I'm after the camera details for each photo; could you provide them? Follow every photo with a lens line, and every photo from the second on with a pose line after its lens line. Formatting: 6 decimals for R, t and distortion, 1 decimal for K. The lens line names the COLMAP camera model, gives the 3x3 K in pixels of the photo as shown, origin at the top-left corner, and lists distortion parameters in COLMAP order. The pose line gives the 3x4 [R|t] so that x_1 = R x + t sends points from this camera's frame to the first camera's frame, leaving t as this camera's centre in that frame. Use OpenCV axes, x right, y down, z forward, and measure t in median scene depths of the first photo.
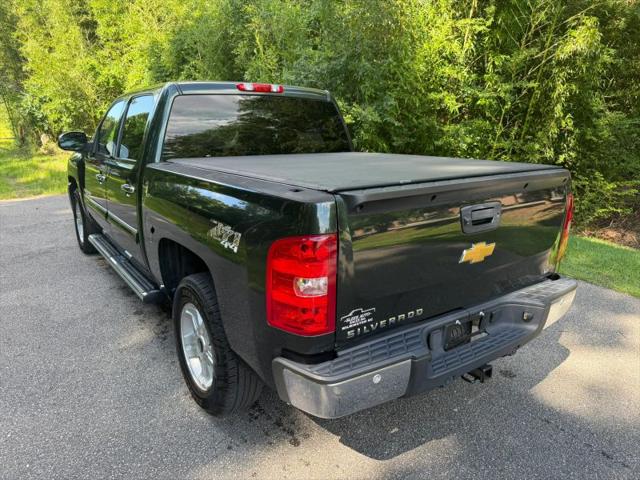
lens RADIAL K [[463.1, 0, 319.0], [0, 463.1, 242.6], [0, 0, 1]] dist [-0.000170, -0.003848]
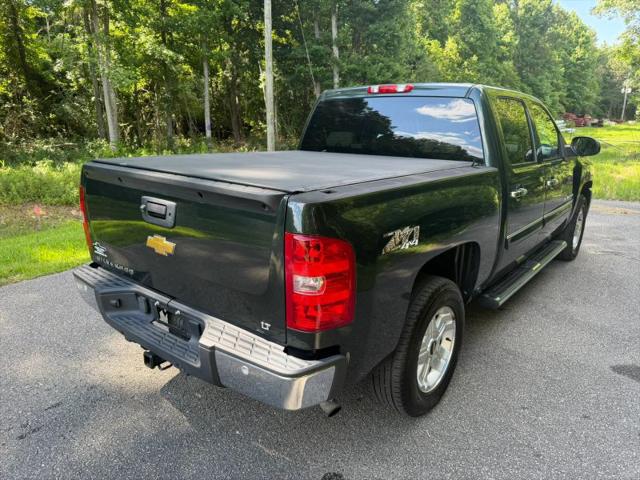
lens RADIAL K [[464.6, 0, 321.0], [0, 464.6, 239.7], [0, 0, 1]] dist [-0.002353, -0.003406]
pose [[0.281255, 0.238159, -0.929611, 0.938827], [-0.250722, 0.953304, 0.168372, -0.170651], [0.926301, 0.185718, 0.327833, 0.653054]]
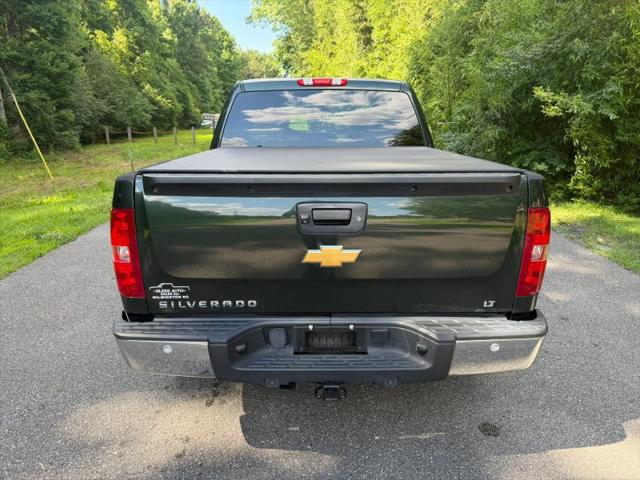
lens RADIAL K [[462.8, 0, 320.0], [0, 462.8, 240.0], [0, 0, 1]] dist [0.000311, -0.002494]
pose [[0.821853, 0.137838, -0.552774, 0.542359], [-0.135559, 0.989735, 0.045251, -0.031423], [0.553337, 0.037744, 0.832102, 0.158130]]
